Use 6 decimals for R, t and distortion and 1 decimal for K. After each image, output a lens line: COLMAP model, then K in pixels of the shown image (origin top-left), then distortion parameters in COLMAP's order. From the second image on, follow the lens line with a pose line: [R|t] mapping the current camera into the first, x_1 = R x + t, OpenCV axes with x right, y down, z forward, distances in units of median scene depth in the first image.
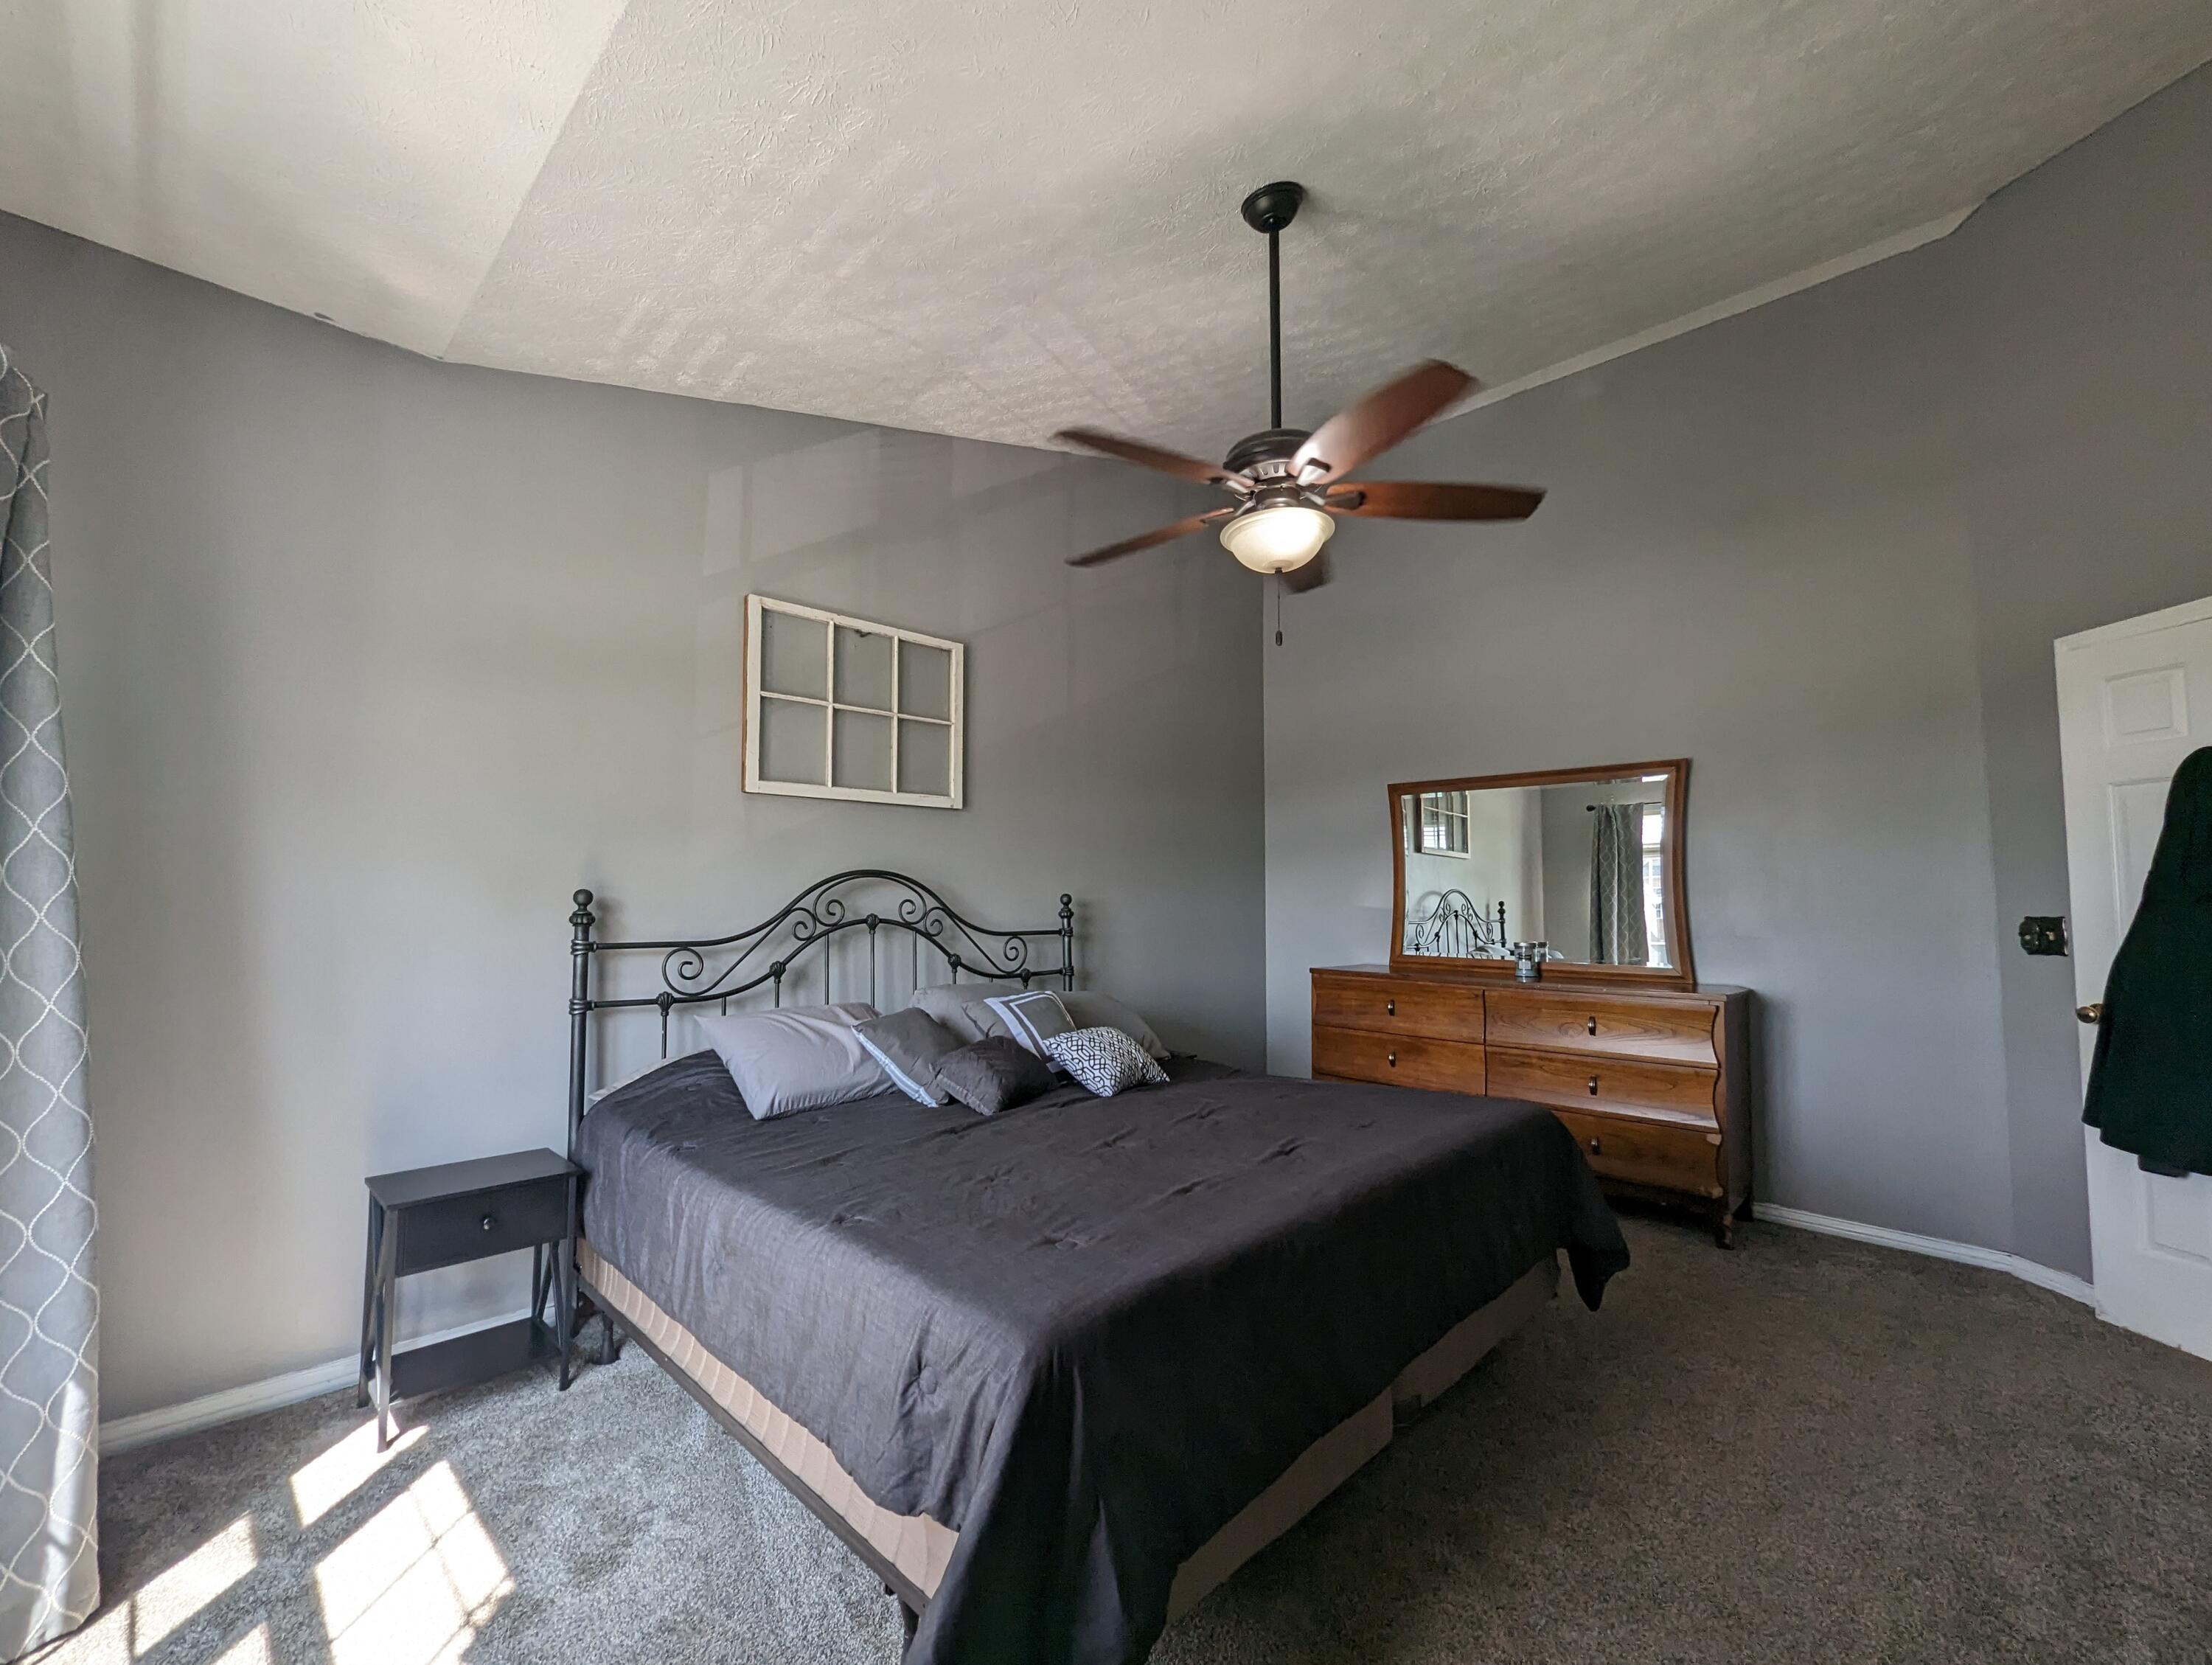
lens RADIAL K [[925.9, 0, 1107.7], [0, 925.9, 839.9], [0, 0, 1]] dist [0.000123, 0.000042]
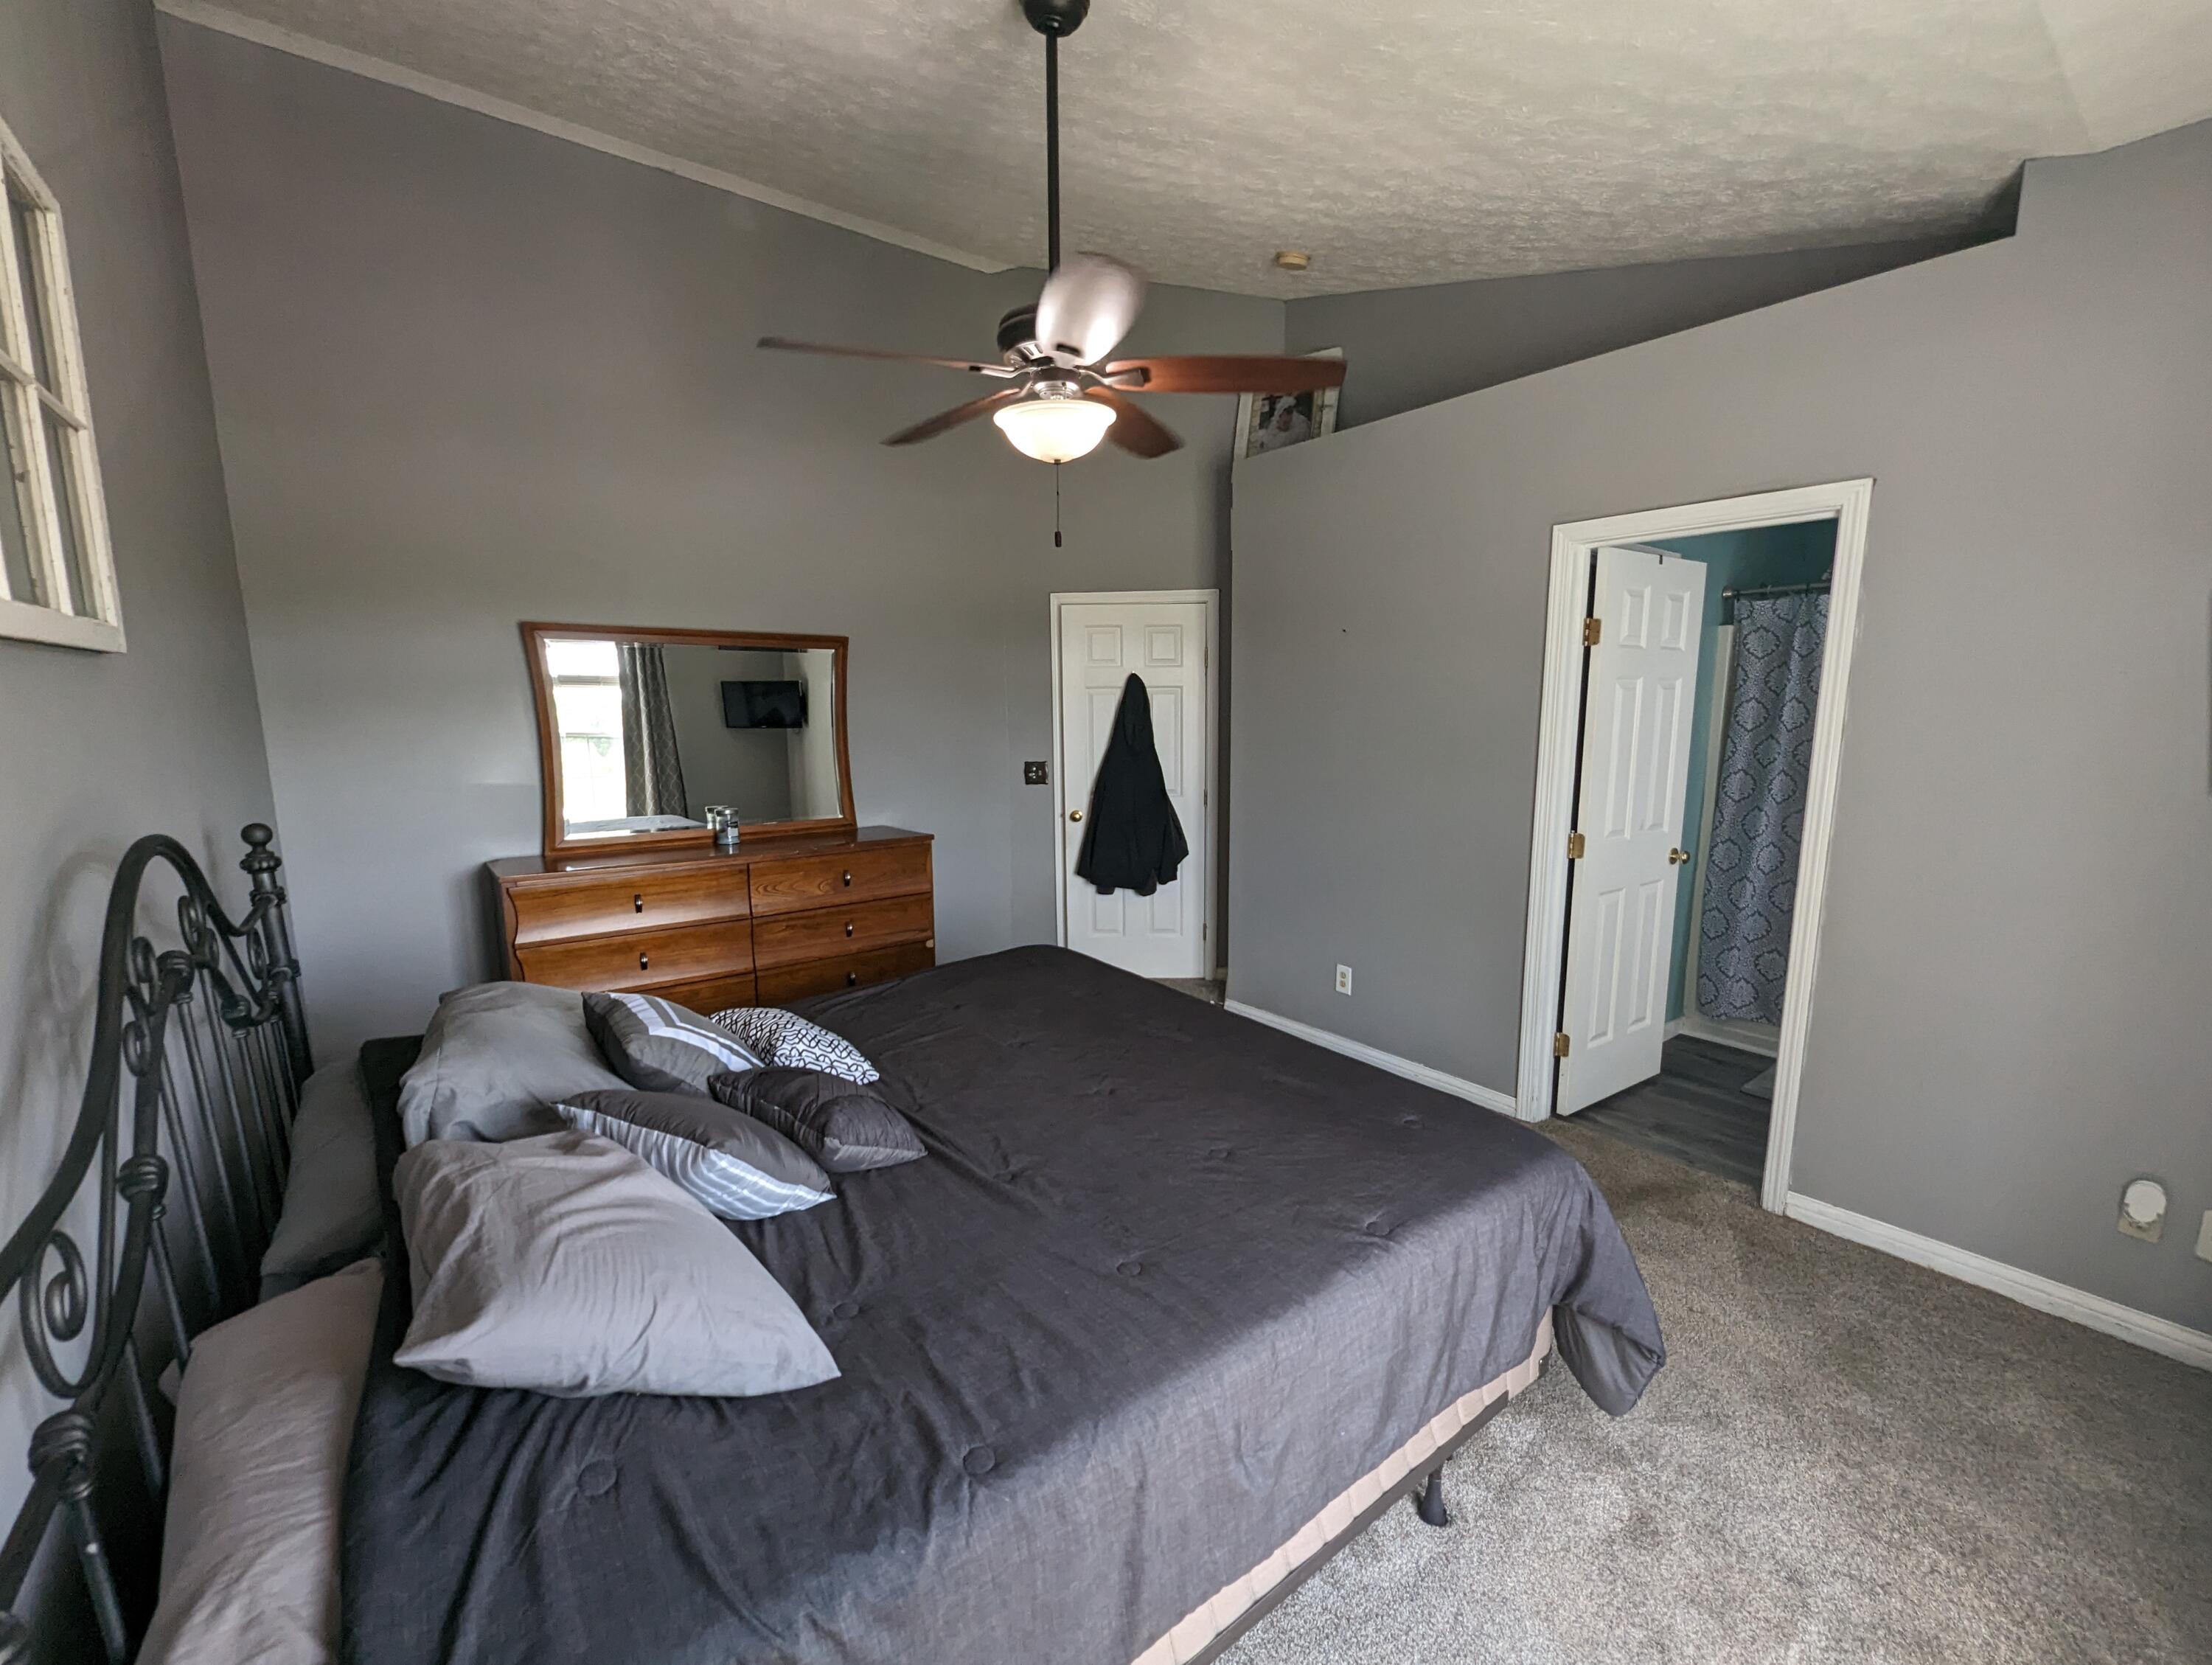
lens RADIAL K [[925.9, 0, 1107.7], [0, 925.9, 839.9], [0, 0, 1]] dist [0.000123, 0.000042]
pose [[0.141343, -0.151821, 0.978250, -0.638641], [-0.060122, 0.985030, 0.161560, -0.055367], [-0.988133, -0.081650, 0.130100, 0.649838]]
